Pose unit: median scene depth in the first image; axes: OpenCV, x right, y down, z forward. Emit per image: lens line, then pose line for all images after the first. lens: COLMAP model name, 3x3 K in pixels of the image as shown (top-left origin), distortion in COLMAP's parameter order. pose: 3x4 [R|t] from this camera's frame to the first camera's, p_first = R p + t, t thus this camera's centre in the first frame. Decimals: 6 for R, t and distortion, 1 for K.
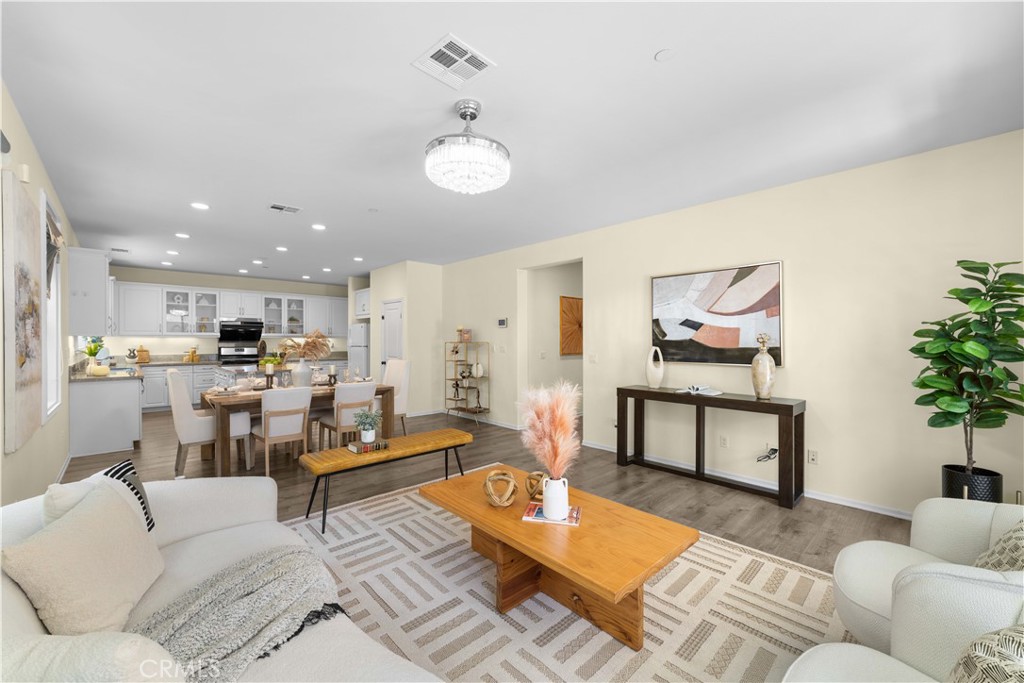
lens RADIAL K [[420.5, 0, 521.9], [0, 420.5, 344.2], [0, 0, 1]] dist [0.003698, -0.001224]
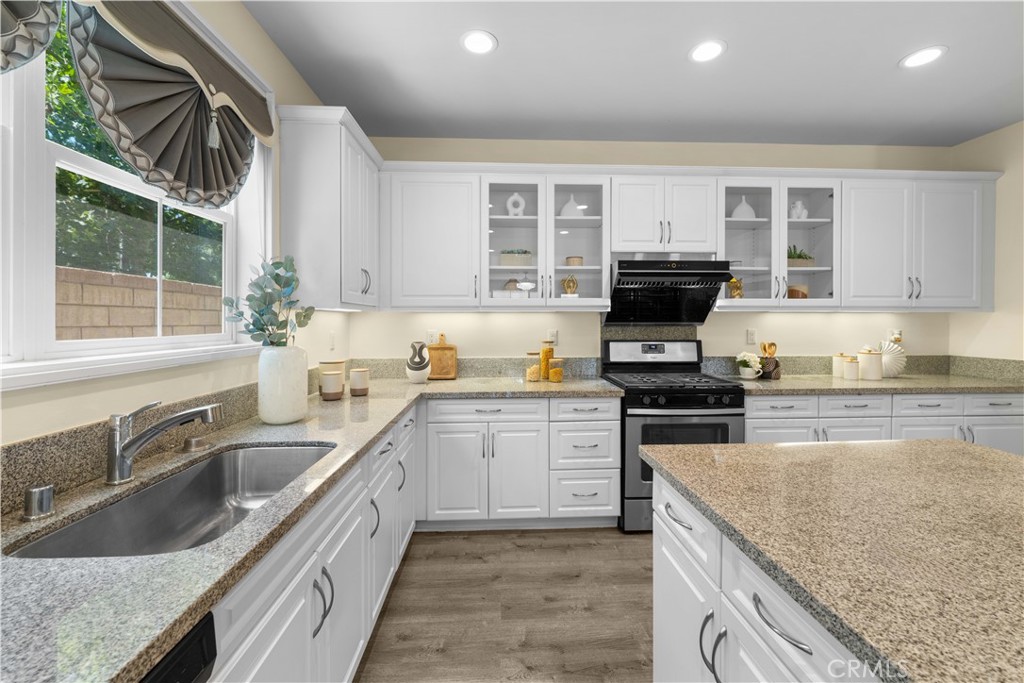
lens RADIAL K [[420.5, 0, 512.8], [0, 420.5, 325.5], [0, 0, 1]] dist [0.003698, -0.001224]
pose [[0.735779, 0.004644, -0.677205, -0.566776], [-0.004789, 0.999987, 0.001653, -0.005289], [0.677204, 0.002027, 0.735792, 0.725485]]
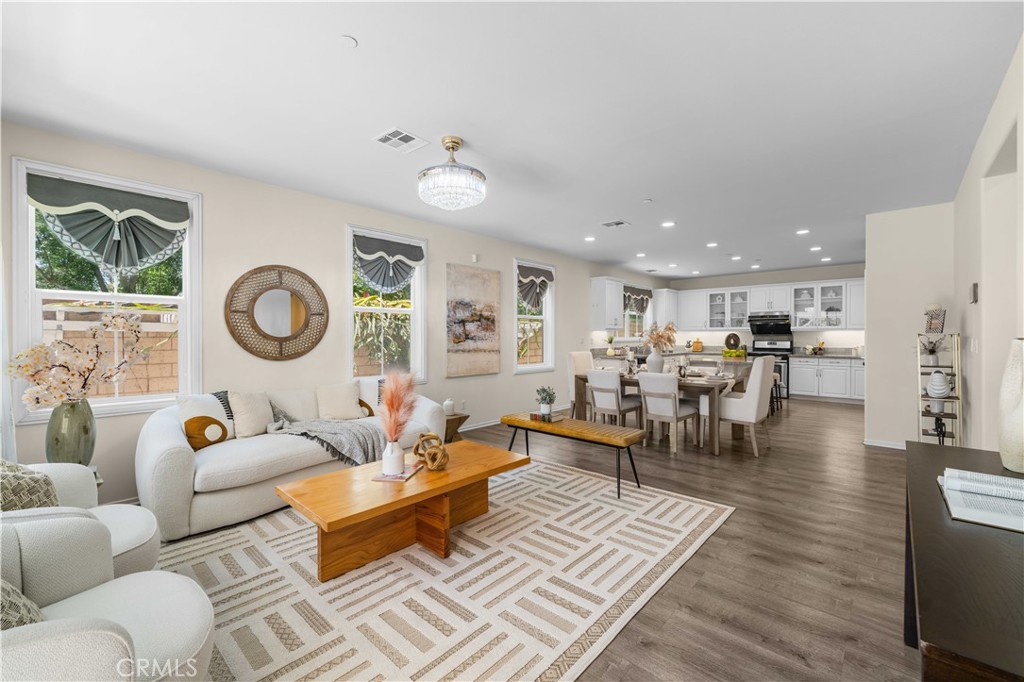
lens RADIAL K [[420.5, 0, 507.2], [0, 420.5, 342.9], [0, 0, 1]] dist [0.003698, -0.001224]
pose [[0.035199, 0.015991, -0.999252, 0.355989], [-0.007724, 0.999846, 0.015729, 0.002357], [0.999350, 0.007165, 0.035317, 0.352070]]
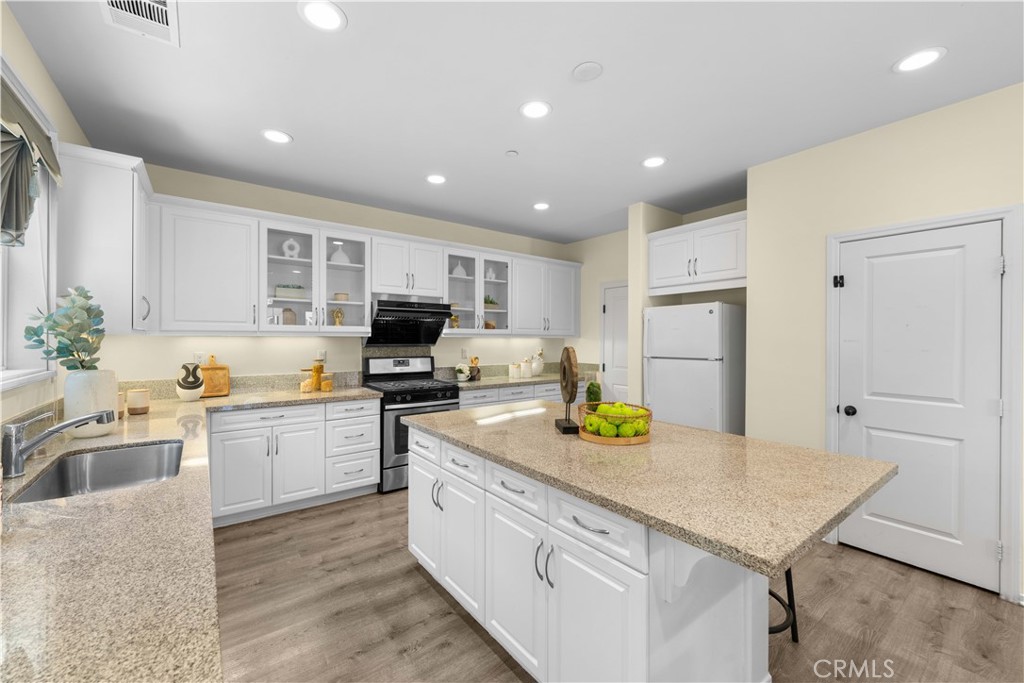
lens RADIAL K [[420.5, 0, 519.1], [0, 420.5, 342.4], [0, 0, 1]] dist [0.003698, -0.001224]
pose [[0.992227, 0.004608, -0.124352, -0.520021], [-0.004640, 0.999989, 0.000033, -0.010863], [0.124351, 0.000544, 0.992238, 0.589657]]
